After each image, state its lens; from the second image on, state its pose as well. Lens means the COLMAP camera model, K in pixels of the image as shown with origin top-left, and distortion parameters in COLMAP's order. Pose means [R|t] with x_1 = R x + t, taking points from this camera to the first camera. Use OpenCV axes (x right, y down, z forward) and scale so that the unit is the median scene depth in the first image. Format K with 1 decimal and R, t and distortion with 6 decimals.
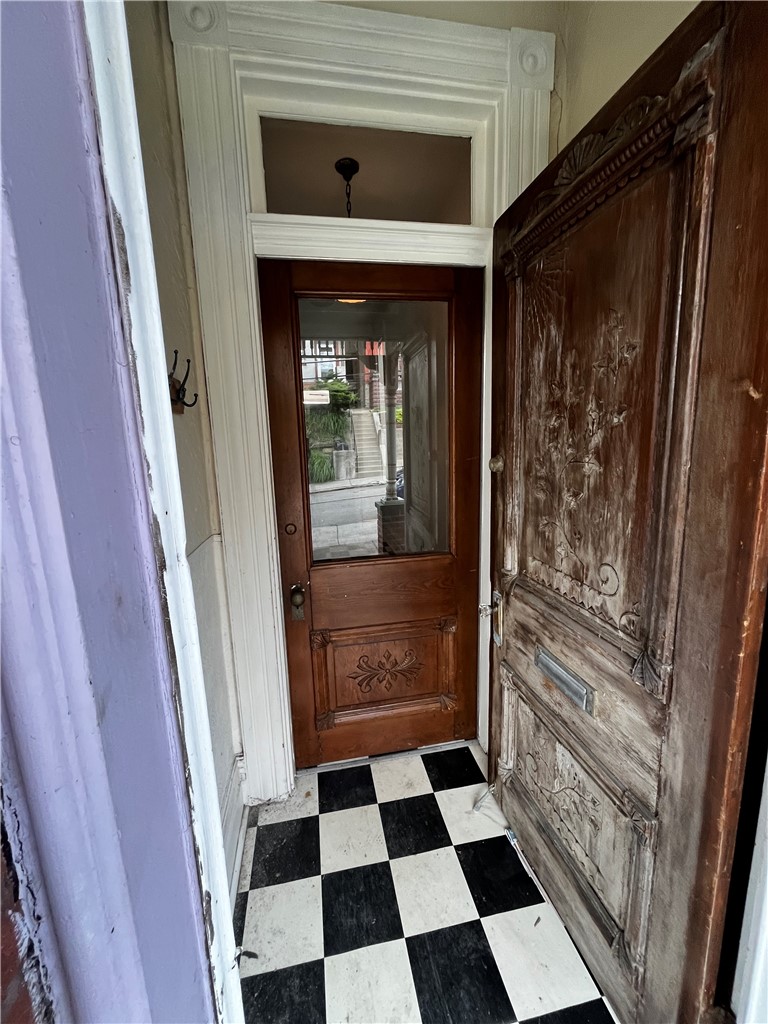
lens RADIAL K [[416.6, 0, 383.5], [0, 416.6, 510.4], [0, 0, 1]] dist [-0.004790, -0.000538]
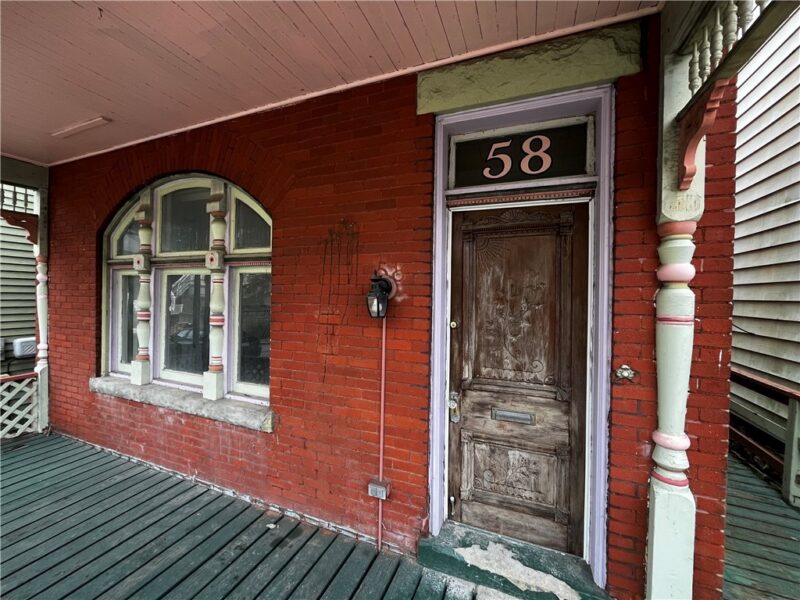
lens RADIAL K [[325.5, 0, 396.5], [0, 325.5, 297.9], [0, 0, 1]] dist [-0.004790, -0.000538]
pose [[0.552822, 0.032293, 0.832674, -1.519377], [0.116619, 0.986417, -0.115680, -0.115781], [-0.825099, 0.161056, 0.541547, 0.486607]]
